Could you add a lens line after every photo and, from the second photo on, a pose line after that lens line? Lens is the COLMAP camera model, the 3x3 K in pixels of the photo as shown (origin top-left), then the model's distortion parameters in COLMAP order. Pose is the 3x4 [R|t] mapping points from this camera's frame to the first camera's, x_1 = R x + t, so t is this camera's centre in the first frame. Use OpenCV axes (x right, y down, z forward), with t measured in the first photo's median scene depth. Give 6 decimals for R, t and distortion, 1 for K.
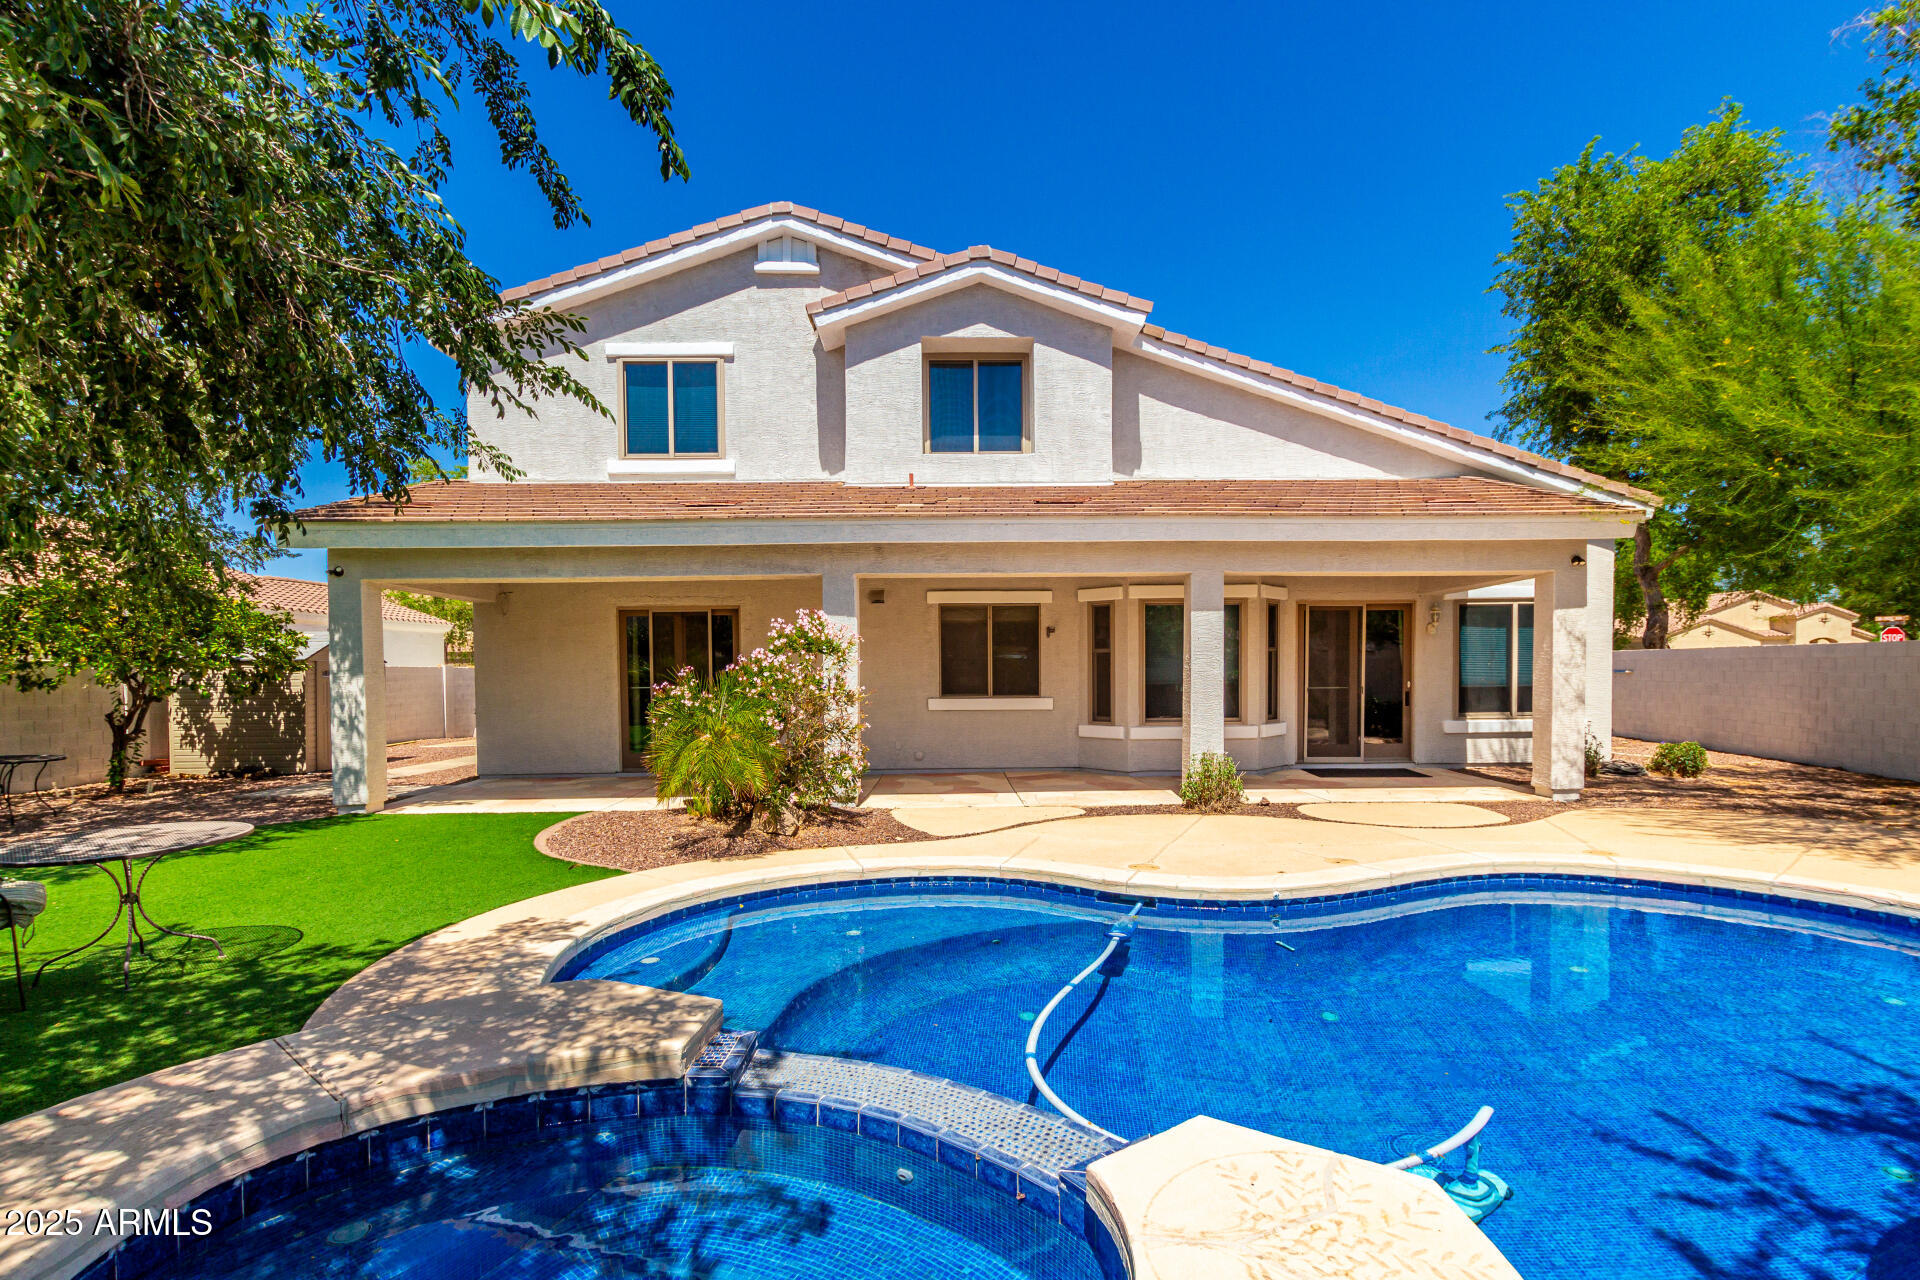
lens RADIAL K [[896.3, 0, 955.7], [0, 896.3, 678.5], [0, 0, 1]] dist [0.004178, -0.000301]
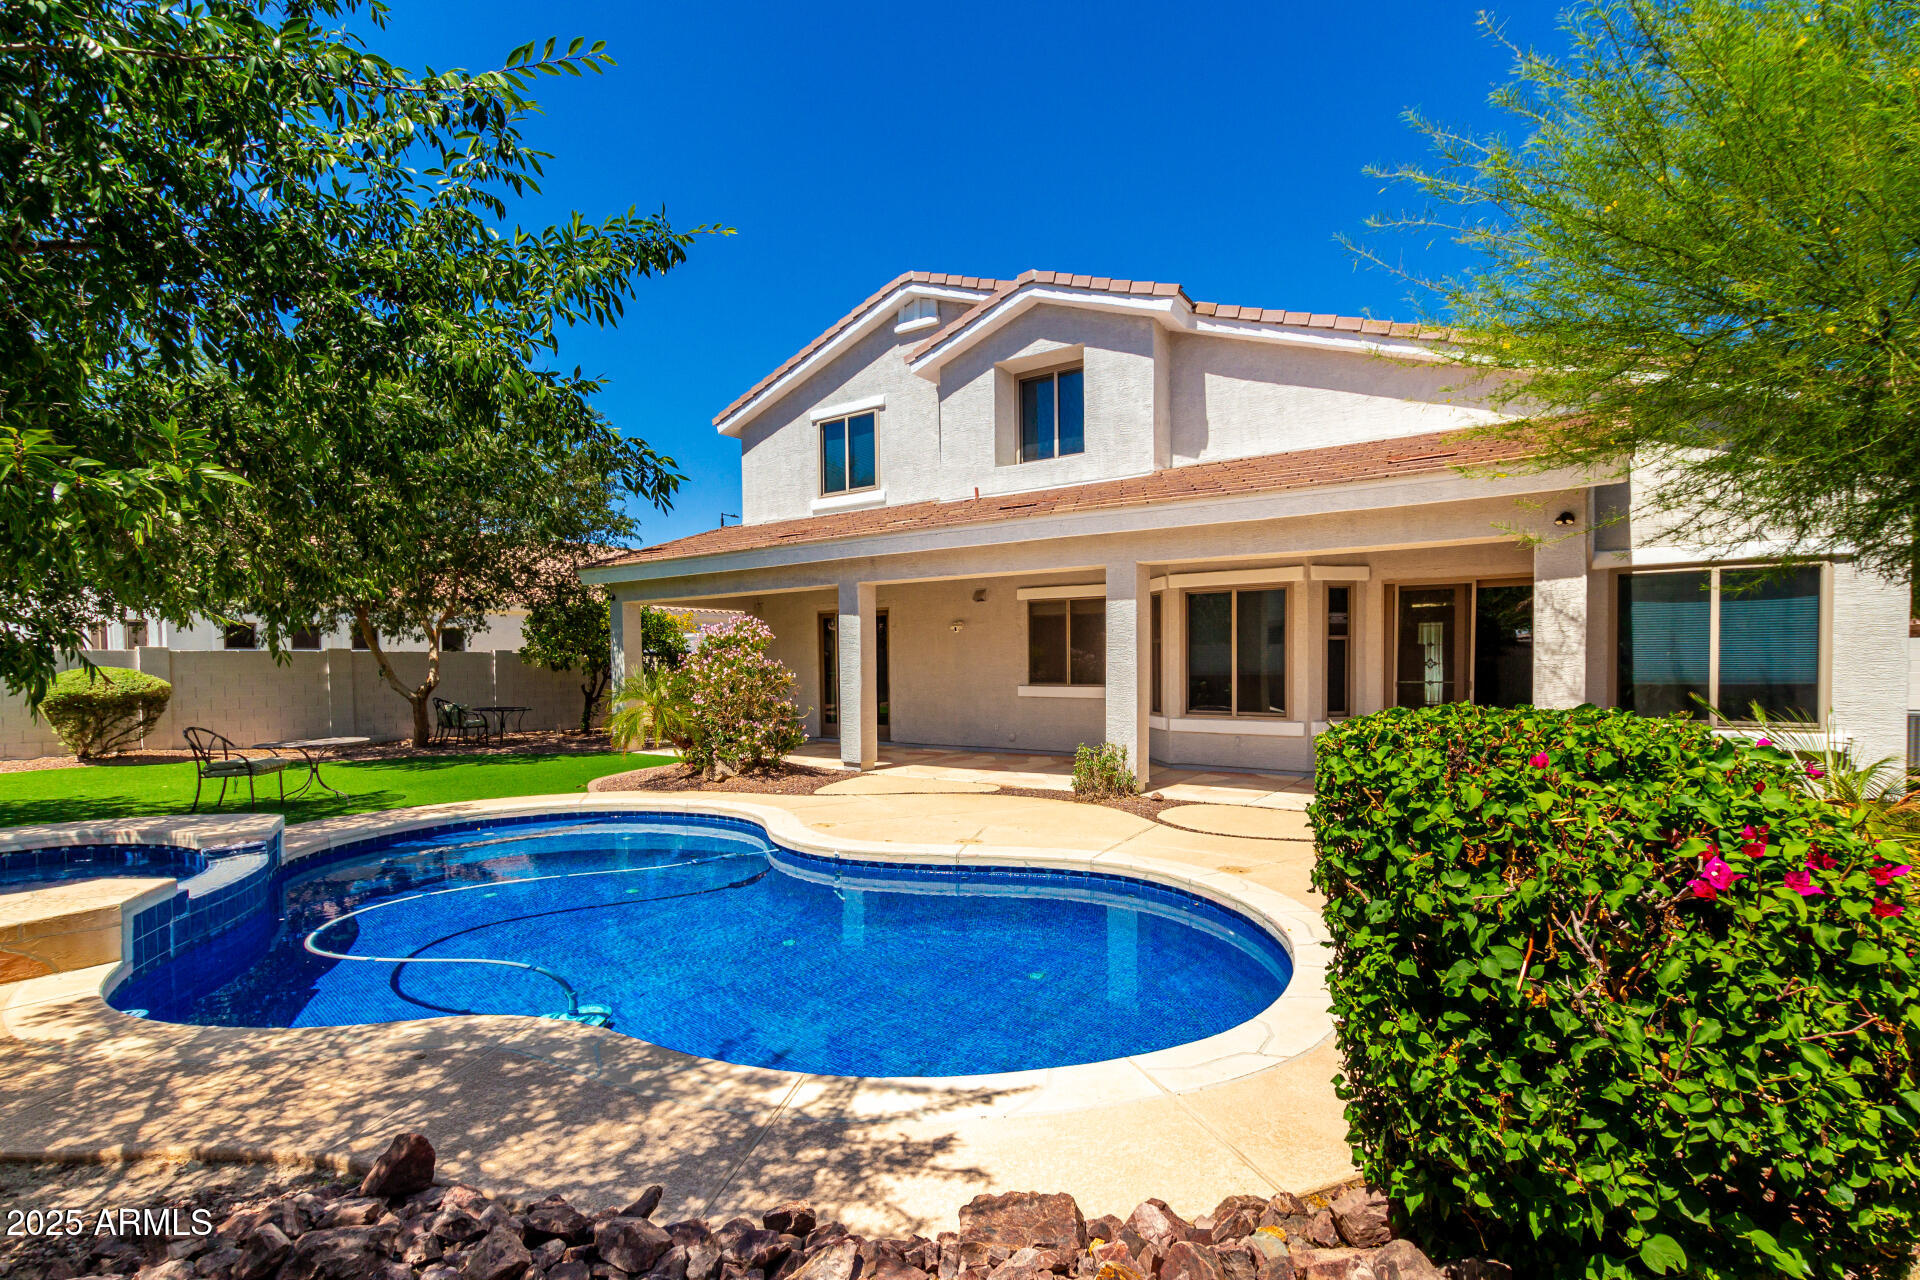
lens RADIAL K [[882.9, 0, 961.1], [0, 882.9, 667.6], [0, 0, 1]] dist [0.000250, 0.000038]
pose [[0.812660, 0.006657, -0.582701, 0.561194], [-0.005198, 0.999978, 0.004175, -0.004099], [0.582715, -0.000364, 0.812676, 0.074985]]
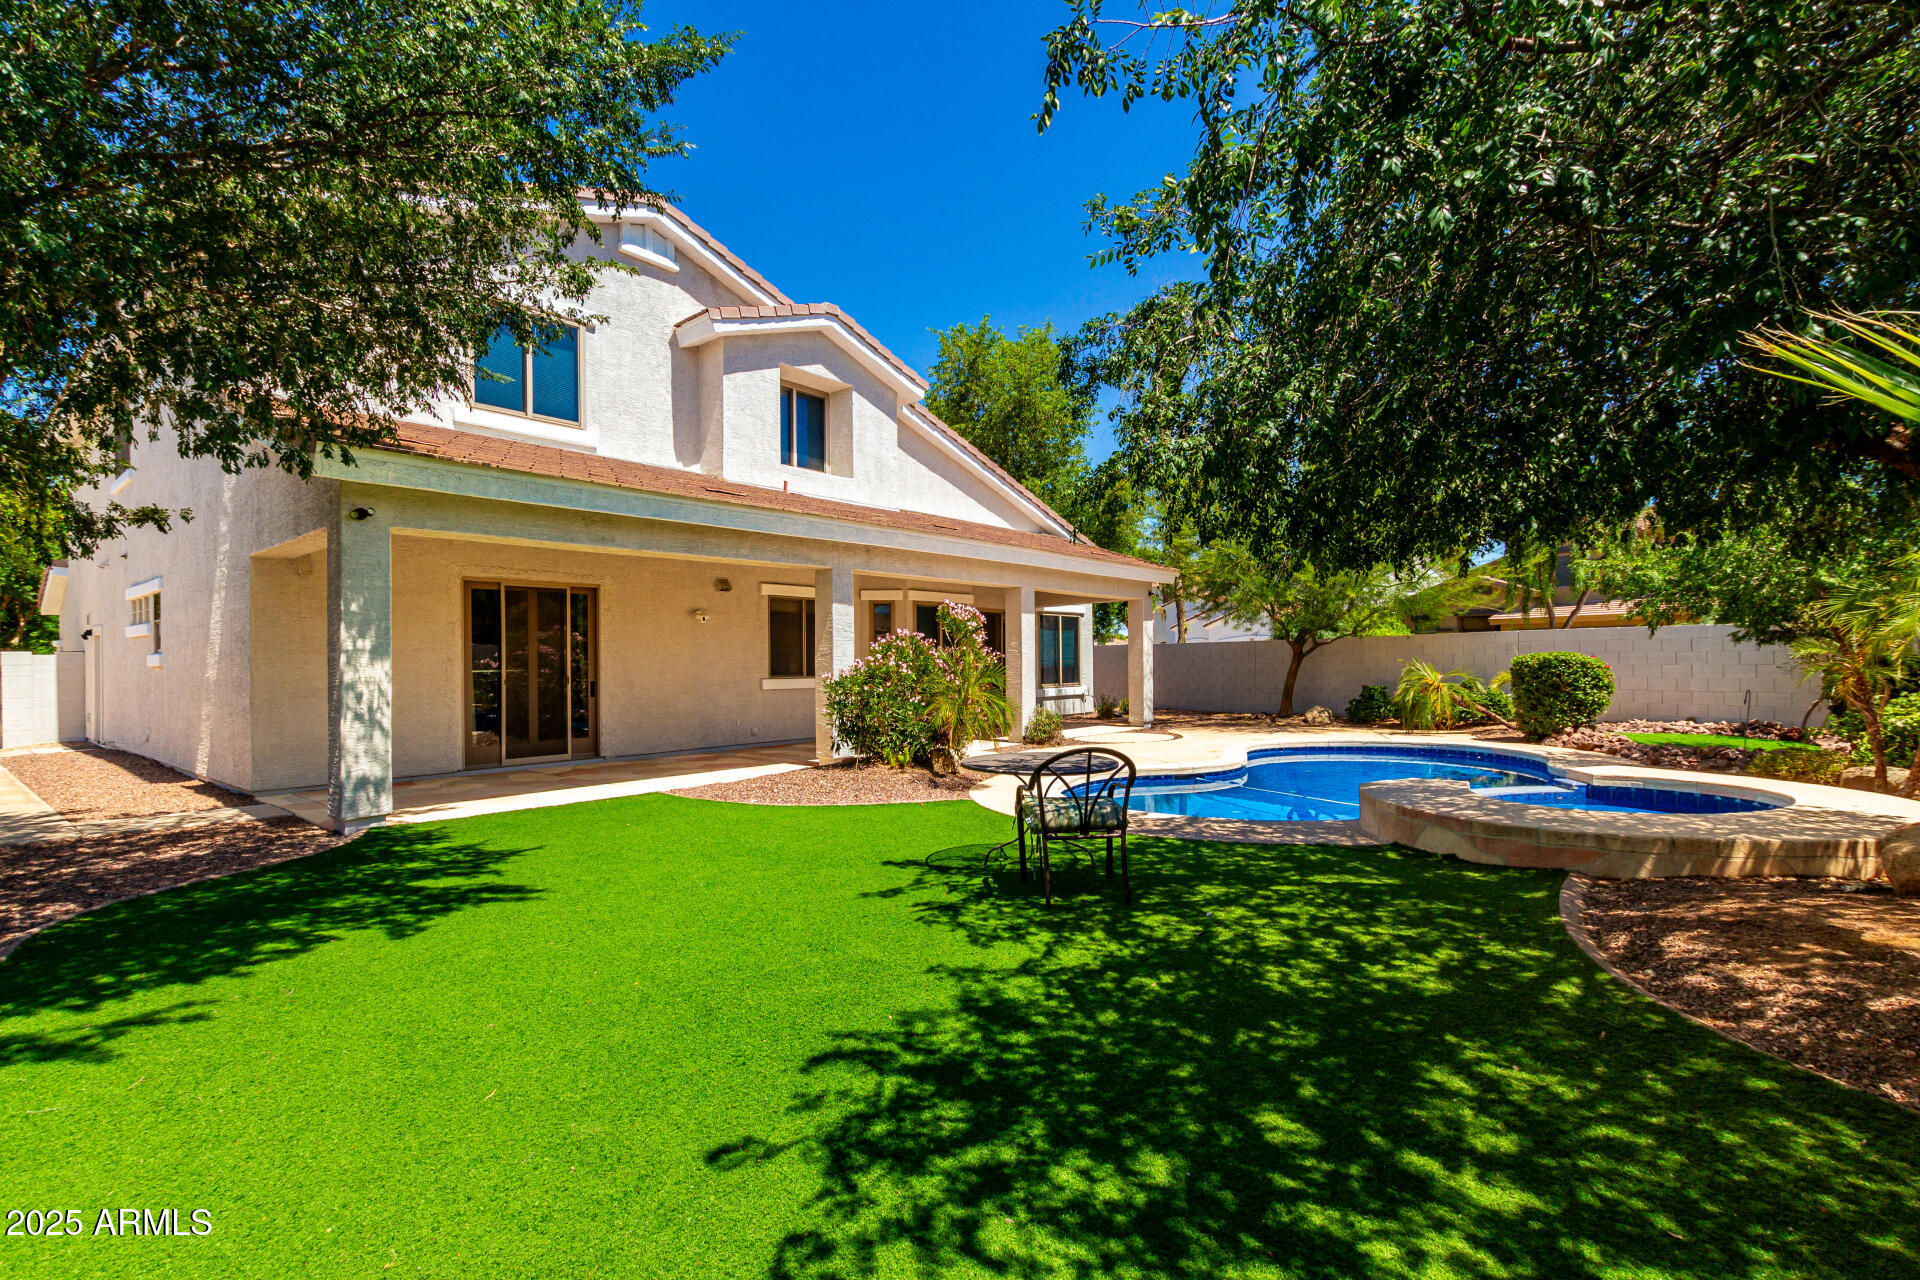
lens RADIAL K [[897.7, 0, 960.0], [0, 897.7, 640.0], [0, 0, 1]] dist [-0.000016, -0.000034]
pose [[0.649570, 0.013961, 0.760174, -0.740054], [0.009544, 0.999603, -0.026514, 0.006855], [-0.760242, 0.024478, 0.649179, 0.083617]]
